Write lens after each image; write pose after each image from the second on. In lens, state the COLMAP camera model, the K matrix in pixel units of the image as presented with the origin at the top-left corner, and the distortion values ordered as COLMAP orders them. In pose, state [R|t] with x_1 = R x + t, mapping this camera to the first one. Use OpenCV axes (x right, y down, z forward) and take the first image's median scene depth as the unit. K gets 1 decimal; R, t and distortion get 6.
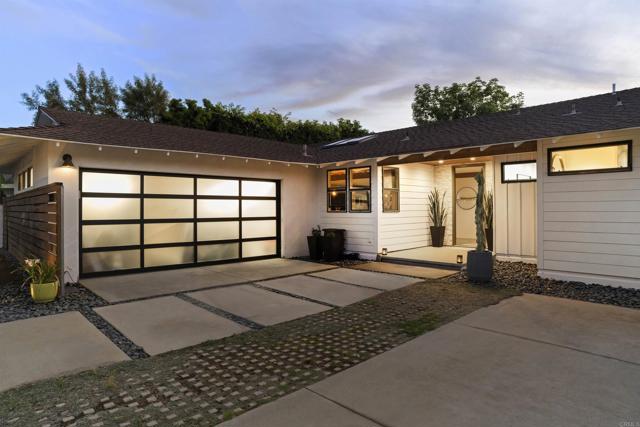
lens RADIAL K [[379.7, 0, 321.3], [0, 379.7, 205.5], [0, 0, 1]] dist [-0.075796, 0.000357]
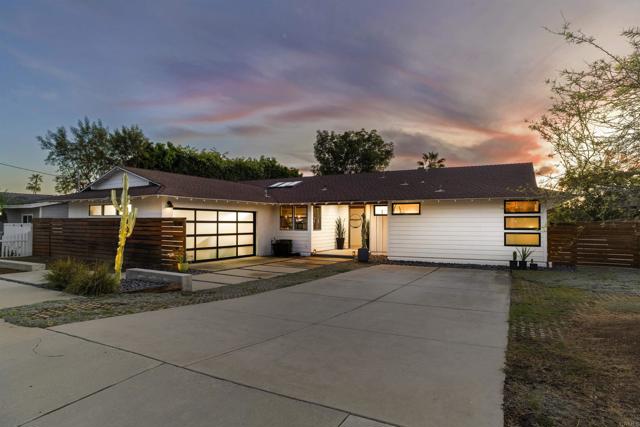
lens RADIAL K [[387.6, 0, 318.9], [0, 387.6, 224.9], [0, 0, 1]] dist [0.000340, 0.000131]
pose [[0.957654, 0.004591, 0.287884, -0.339845], [-0.008922, 0.999866, 0.013734, -0.032592], [-0.287782, -0.015721, 0.957567, -0.777370]]
